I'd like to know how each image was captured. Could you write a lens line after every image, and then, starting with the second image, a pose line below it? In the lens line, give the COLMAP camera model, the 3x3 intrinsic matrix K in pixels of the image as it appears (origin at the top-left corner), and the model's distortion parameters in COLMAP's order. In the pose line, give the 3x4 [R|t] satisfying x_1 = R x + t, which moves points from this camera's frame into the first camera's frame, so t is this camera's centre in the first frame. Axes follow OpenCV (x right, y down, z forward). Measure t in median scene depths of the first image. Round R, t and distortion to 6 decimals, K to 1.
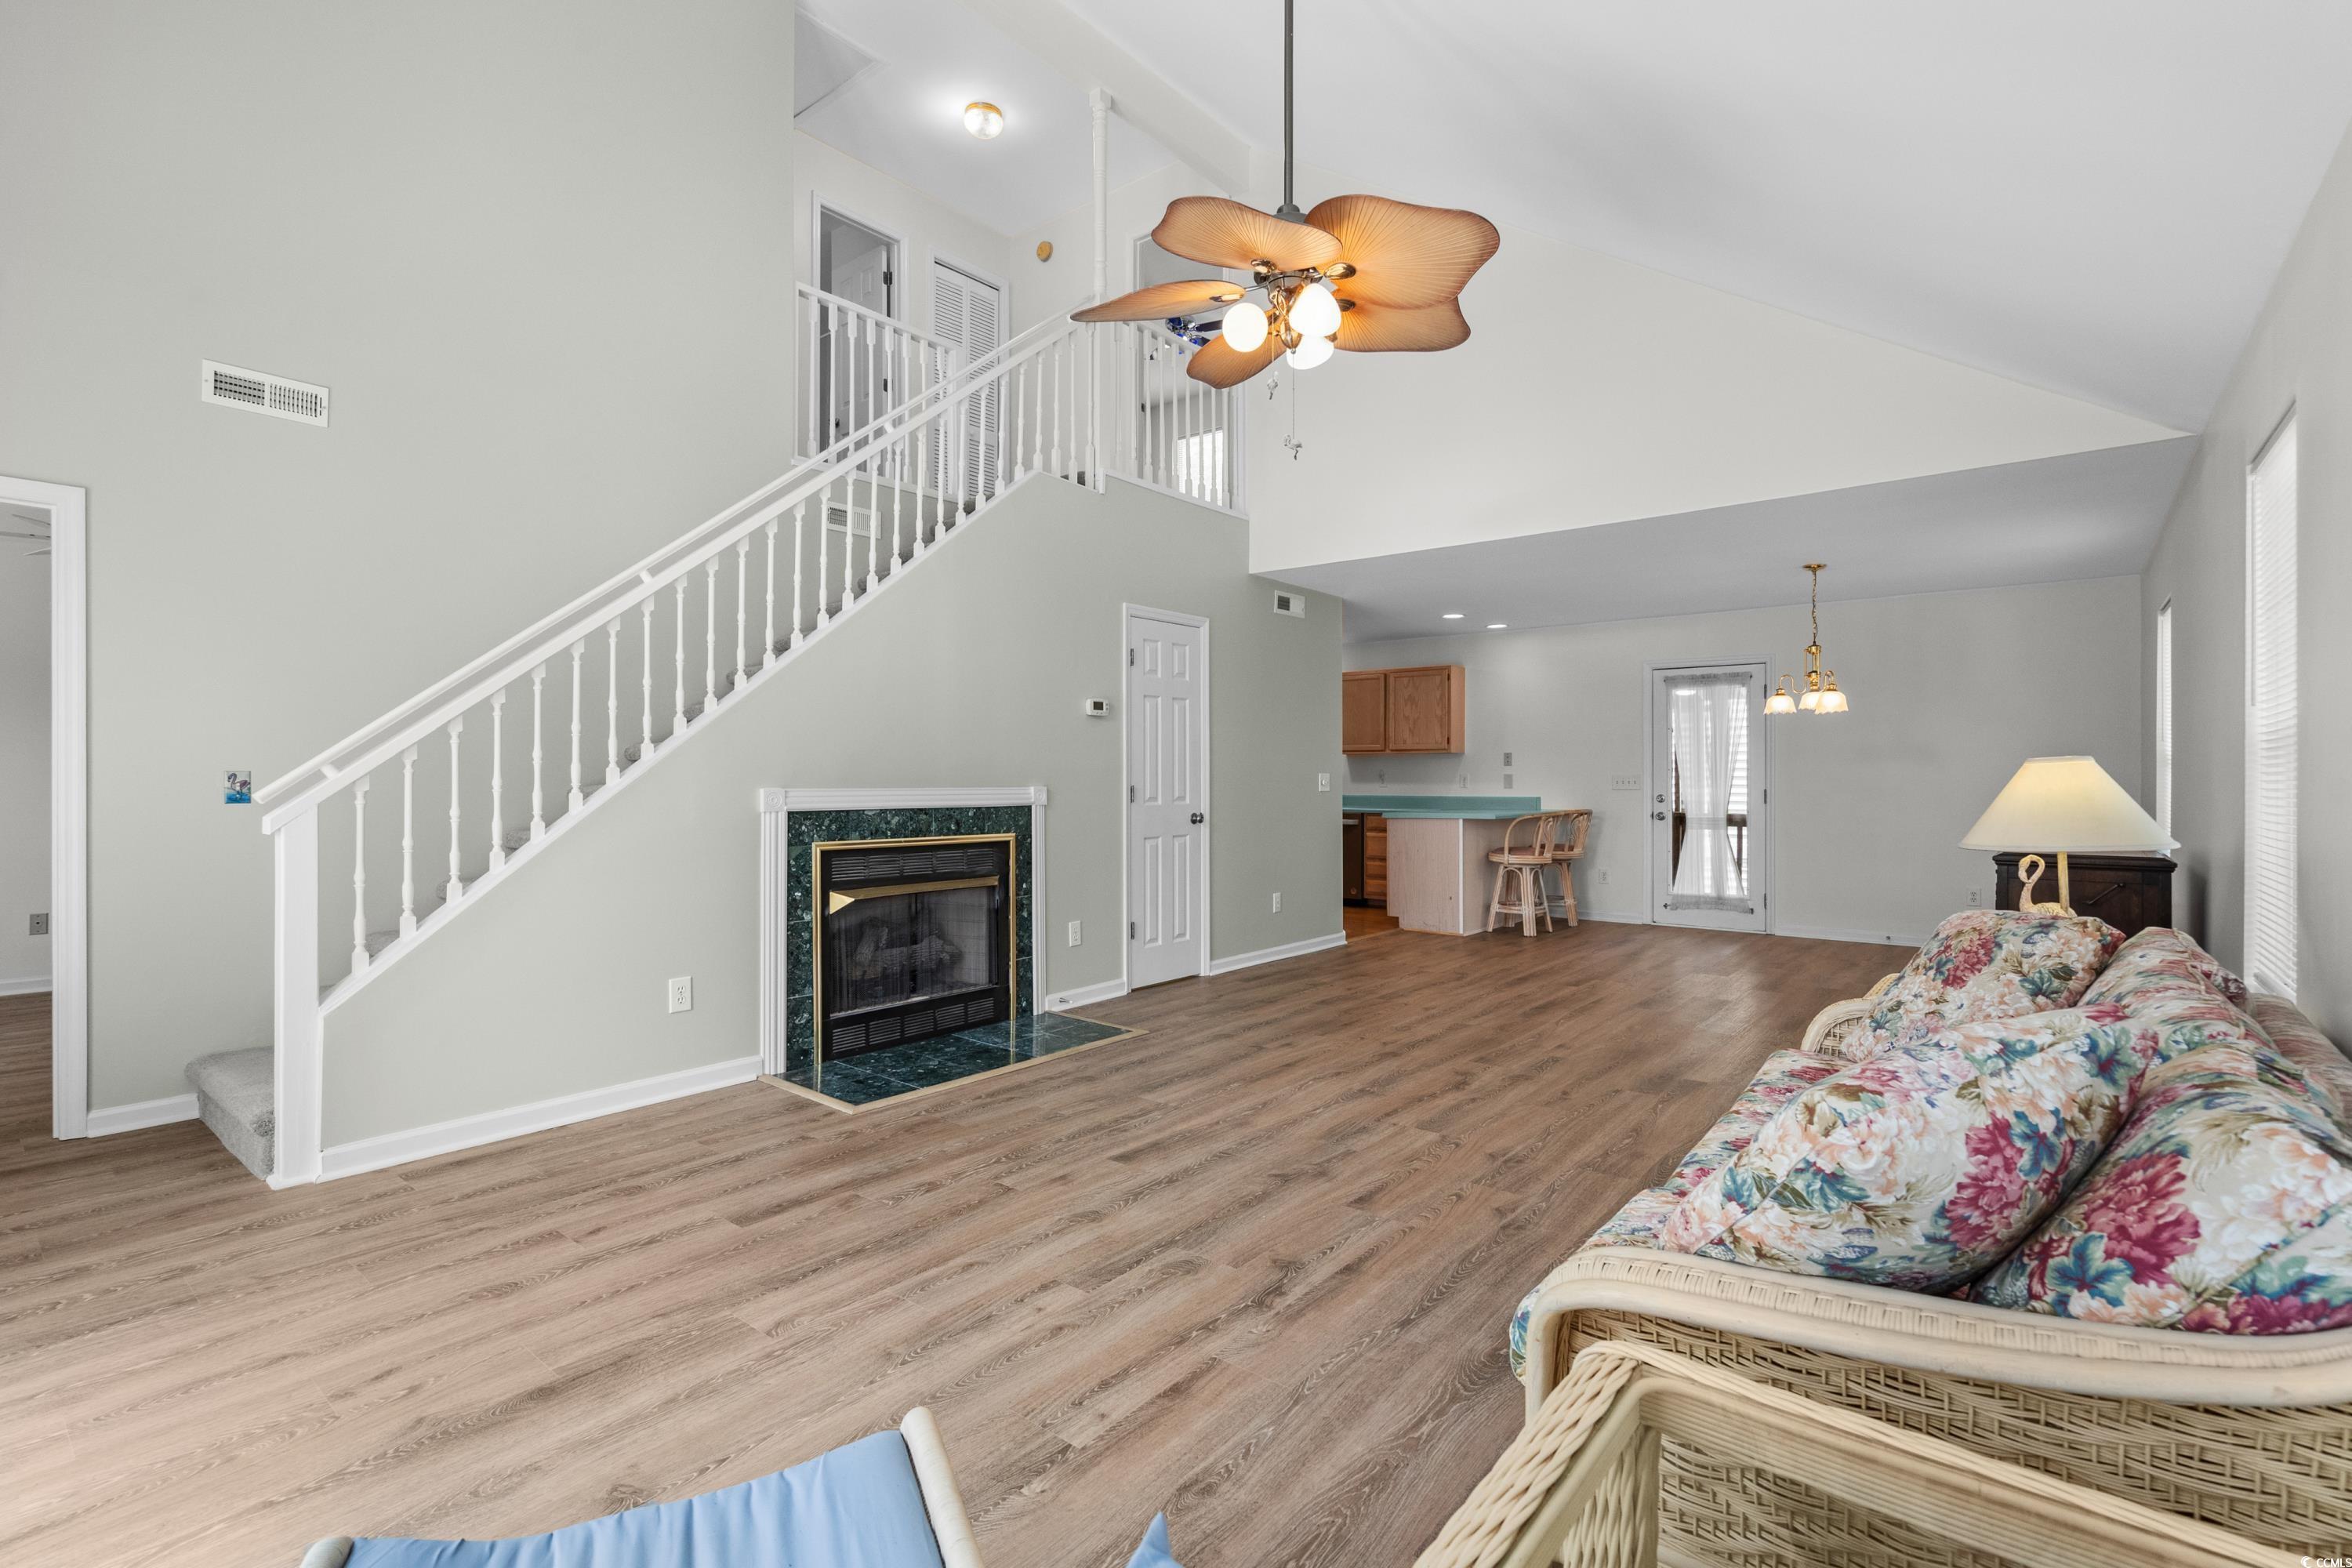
lens RADIAL K [[1075.6, 0, 1179.8], [0, 1075.6, 775.7], [0, 0, 1]] dist [-0.002020, 0.000329]
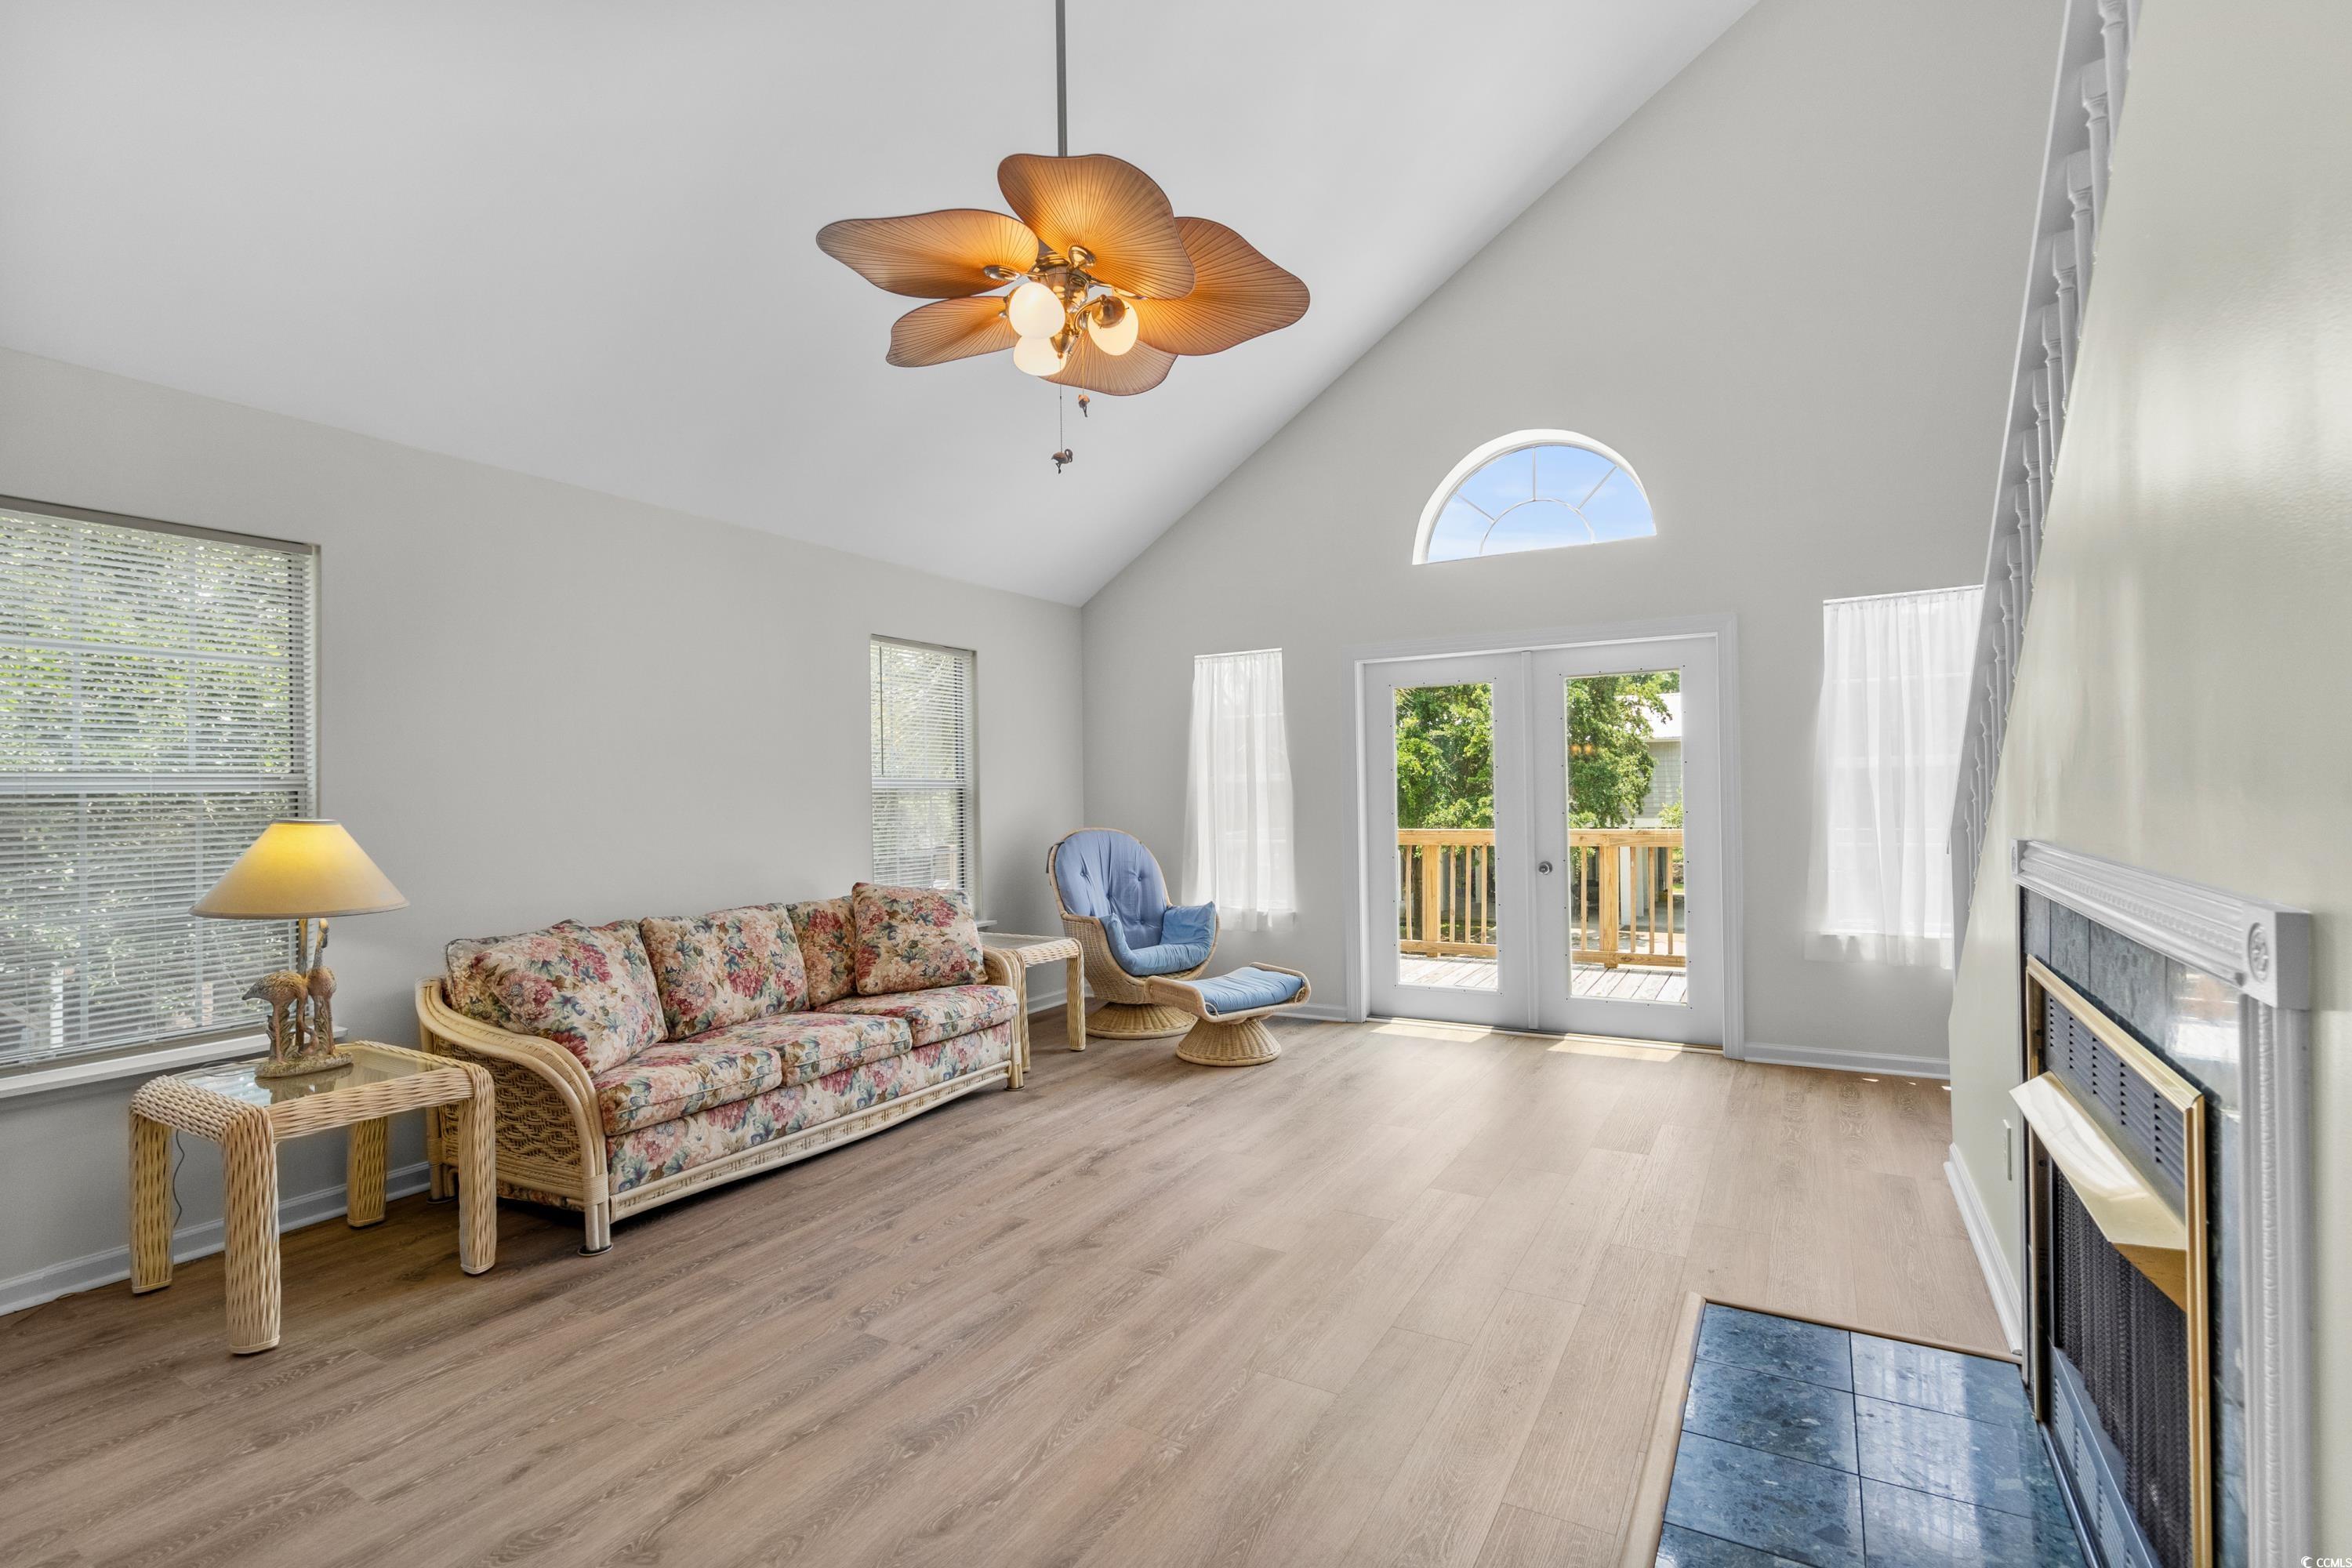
lens RADIAL K [[1080.5, 0, 1167.6], [0, 1080.5, 790.7], [0, 0, 1]] dist [-0.003661, -0.000122]
pose [[-0.988911, 0.017487, -0.147477, 0.138386], [0.018610, 0.999807, -0.006242, -0.018079], [0.147339, -0.008917, -0.989046, 1.706990]]
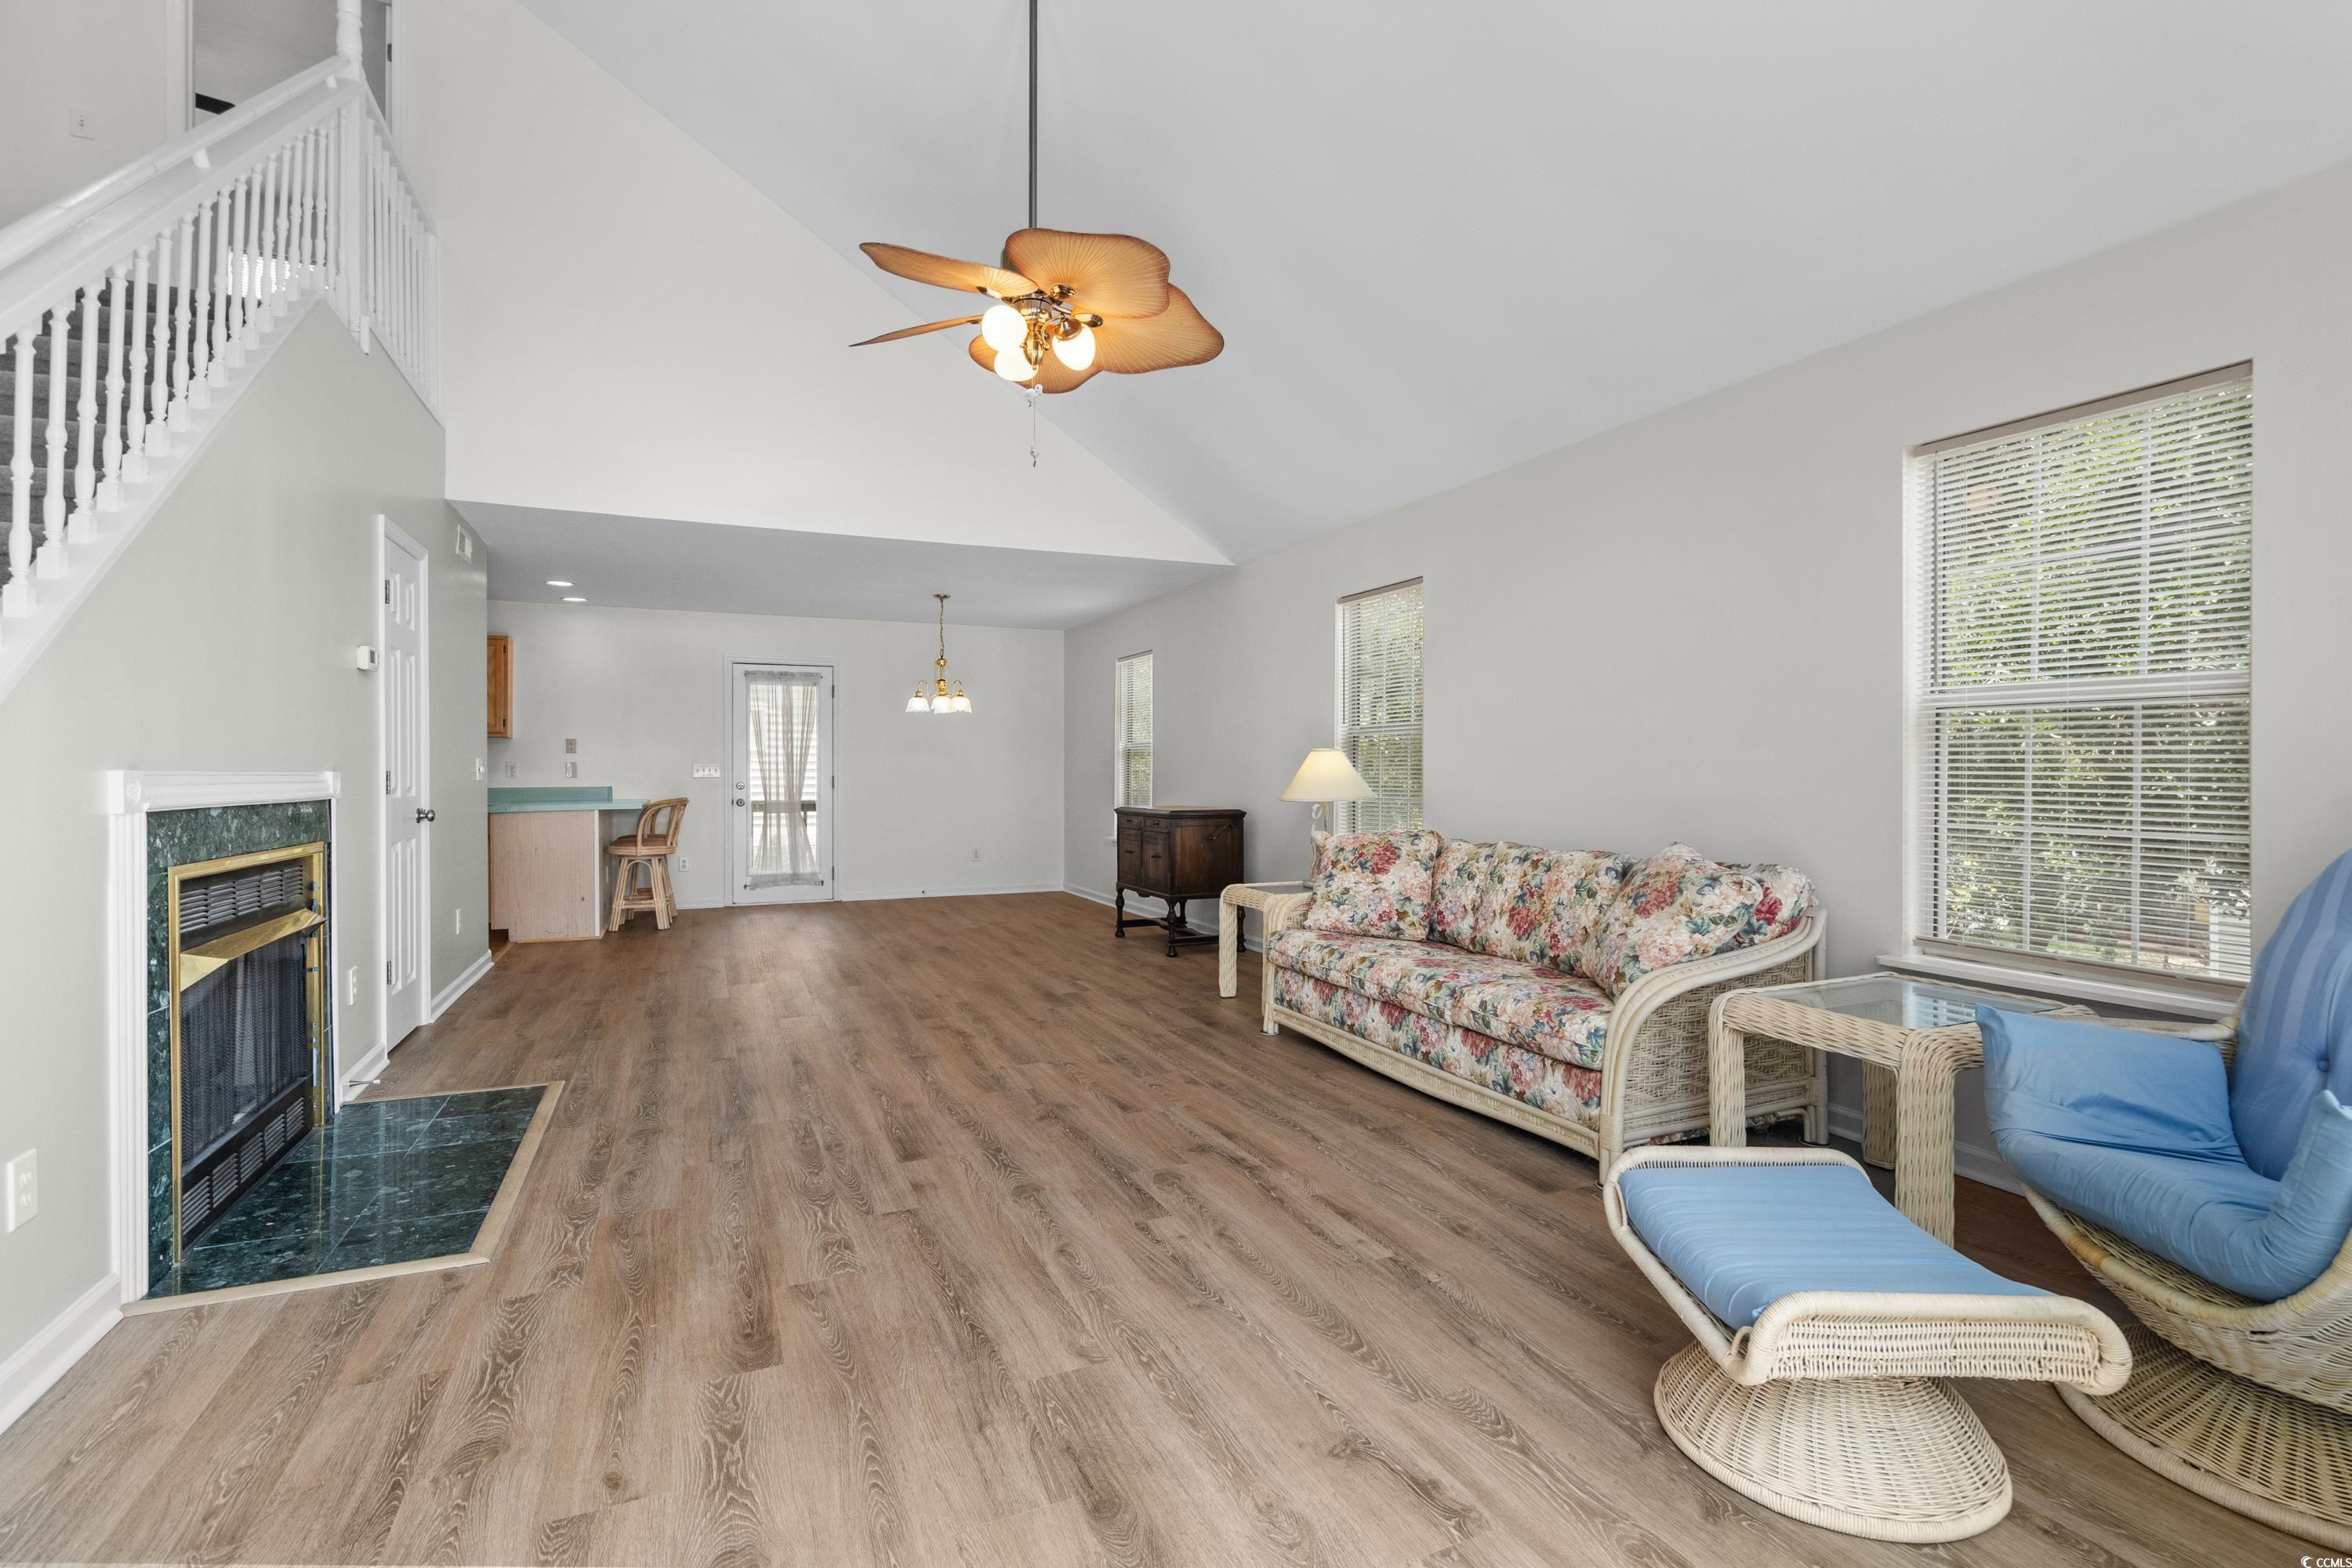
lens RADIAL K [[1075.6, 0, 1179.8], [0, 1075.6, 775.7], [0, 0, 1]] dist [-0.002020, 0.000329]
pose [[0.445609, -0.005007, 0.895213, -0.725573], [0.000390, 0.999985, 0.005399, 0.013869], [-0.895227, -0.002057, 0.445605, 0.336450]]
